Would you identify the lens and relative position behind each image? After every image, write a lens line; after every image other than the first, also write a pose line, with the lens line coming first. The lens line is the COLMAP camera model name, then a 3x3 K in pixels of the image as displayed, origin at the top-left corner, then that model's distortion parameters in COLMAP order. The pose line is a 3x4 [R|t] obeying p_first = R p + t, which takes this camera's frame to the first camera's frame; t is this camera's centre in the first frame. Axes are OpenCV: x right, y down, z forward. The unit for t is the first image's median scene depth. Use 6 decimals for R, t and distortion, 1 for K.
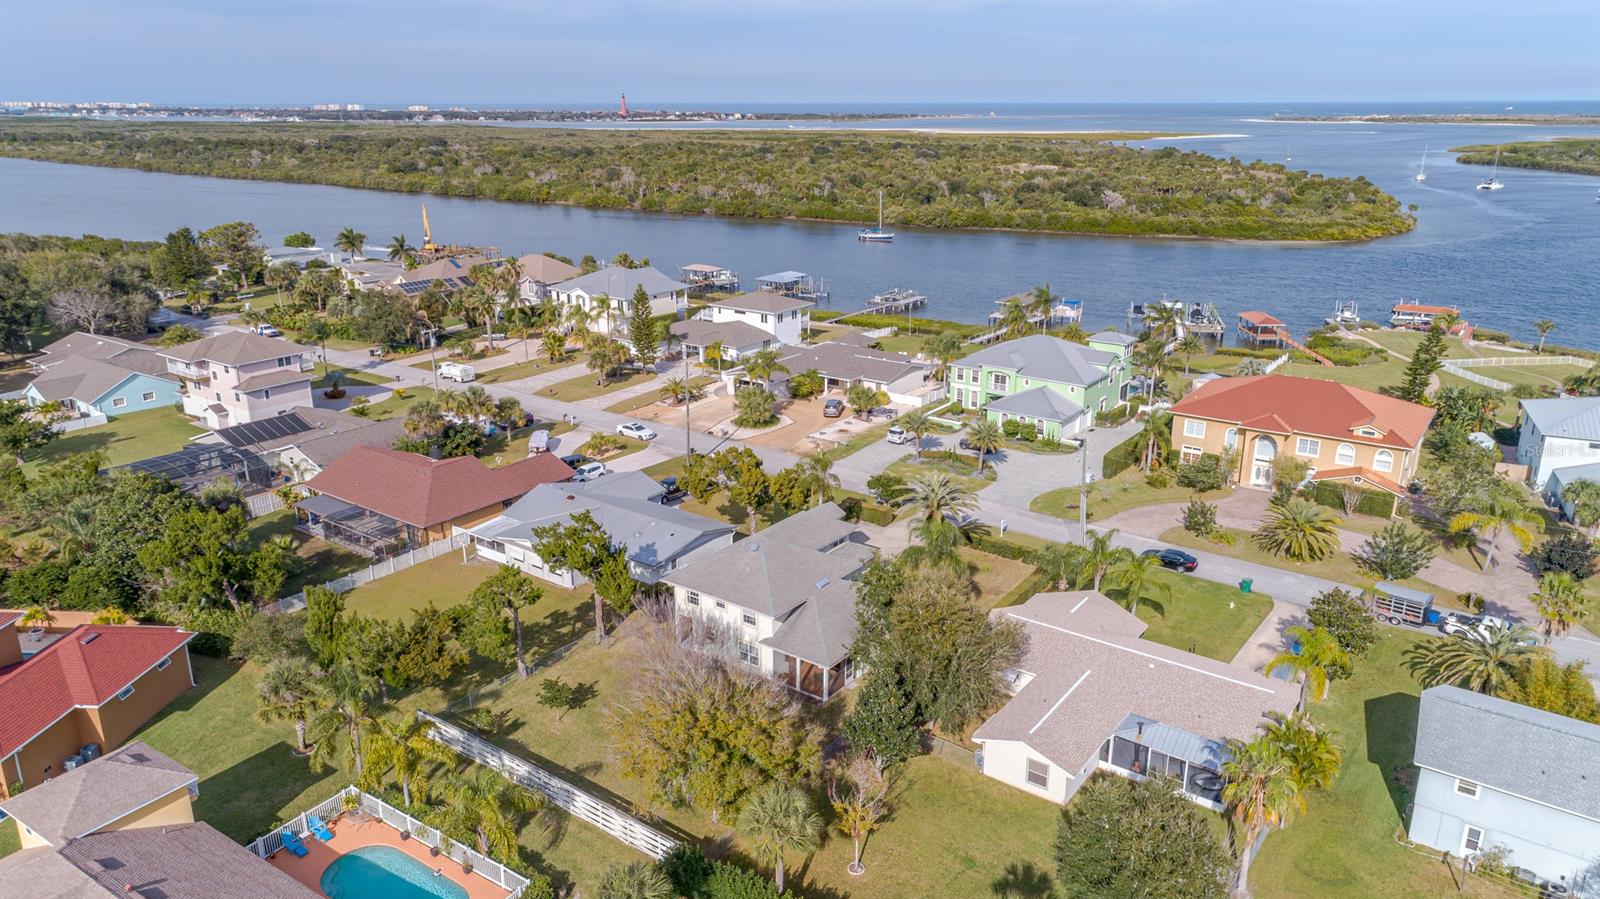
lens RADIAL K [[1096.6, 0, 800.0], [0, 1096.6, 449.5], [0, 0, 1]] dist [0.023686, 0.001504]
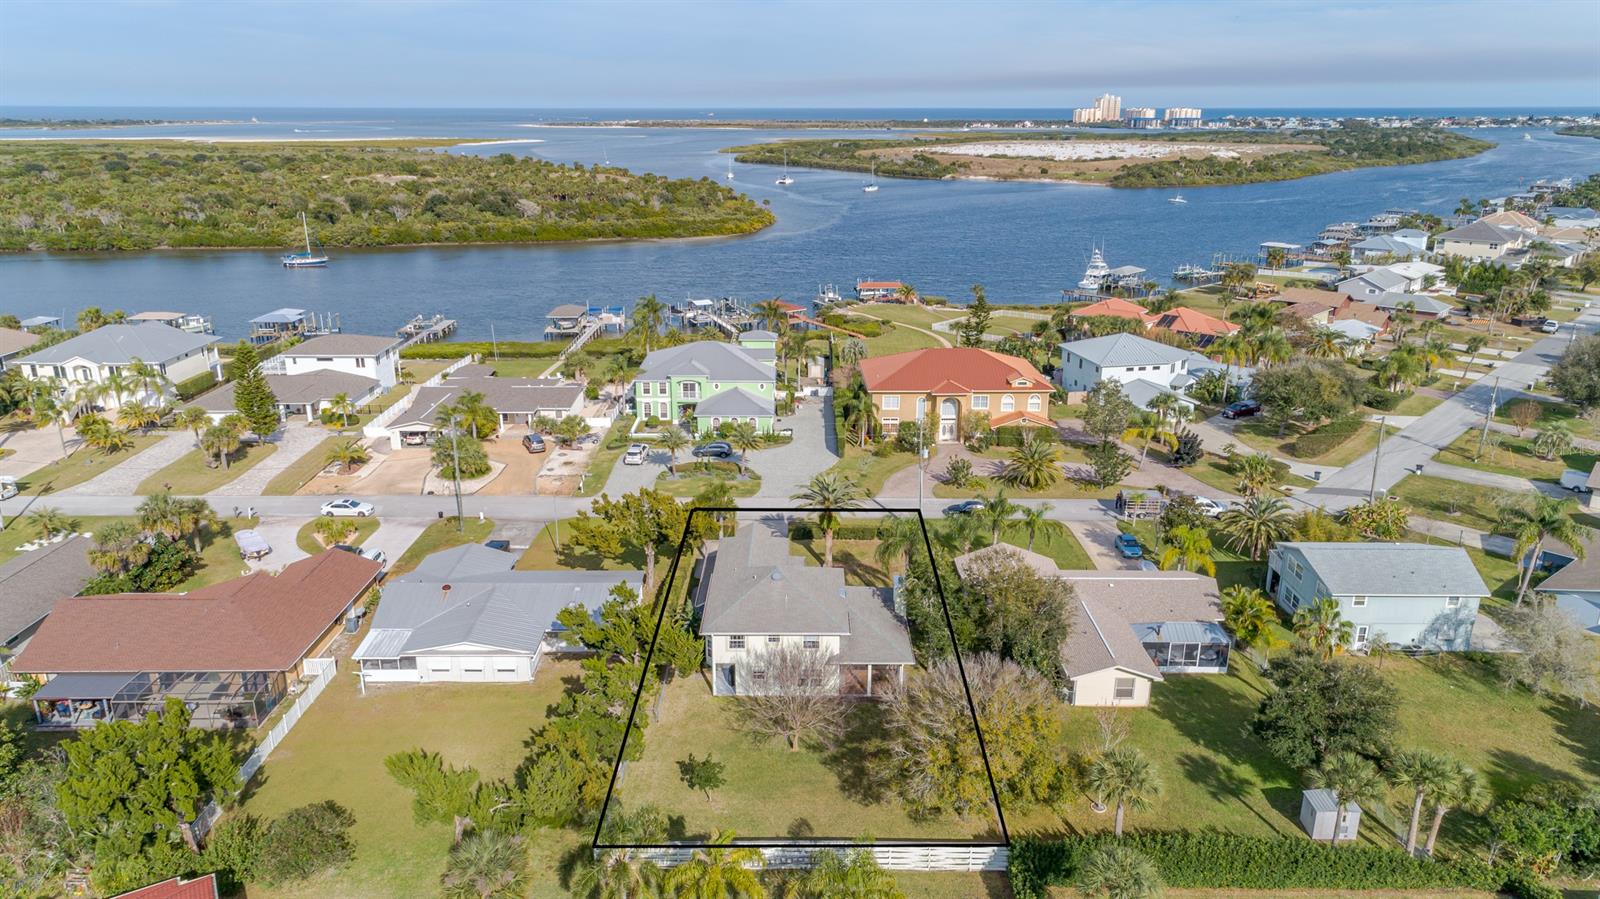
lens RADIAL K [[1080.0, 0, 800.0], [0, 1080.0, 449.5], [0, 0, 1]] dist [0.022578, 0.001548]
pose [[0.808812, -0.180154, 0.559792, -0.313261], [0.180015, 0.982071, 0.055959, -0.043393], [-0.559837, 0.055510, 0.826741, 0.088926]]
